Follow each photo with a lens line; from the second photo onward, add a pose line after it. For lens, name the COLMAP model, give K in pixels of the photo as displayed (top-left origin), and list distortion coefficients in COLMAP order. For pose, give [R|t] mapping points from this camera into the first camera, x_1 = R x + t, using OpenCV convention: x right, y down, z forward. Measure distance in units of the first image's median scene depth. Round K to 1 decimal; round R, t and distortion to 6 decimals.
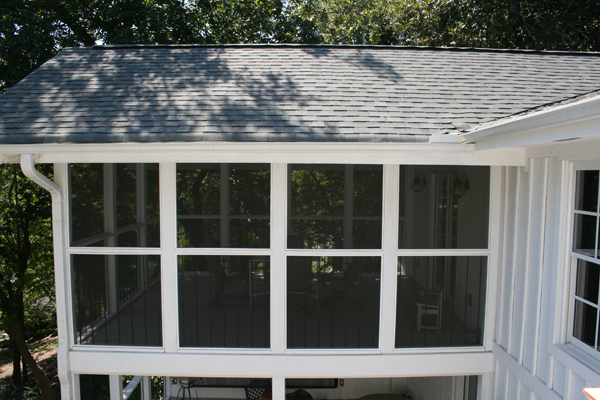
lens RADIAL K [[495.8, 0, 299.8], [0, 495.8, 211.8], [0, 0, 1]] dist [-0.154154, 0.127003]
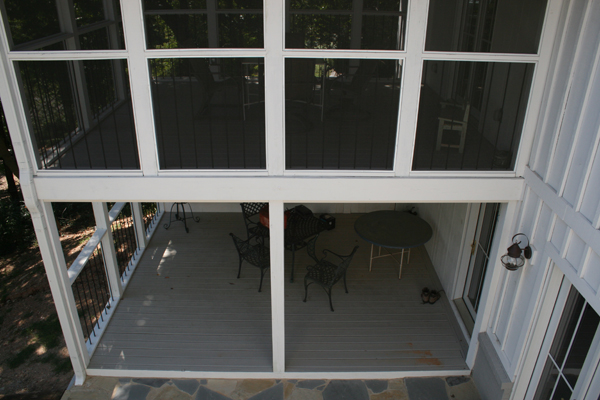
lens RADIAL K [[495.8, 0, 299.8], [0, 495.8, 211.8], [0, 0, 1]] dist [-0.154154, 0.127003]
pose [[0.999990, 0.001454, 0.004159, -0.005030], [-0.002942, 0.923089, 0.384575, 0.014806], [-0.003280, -0.384584, 0.923084, 0.171976]]
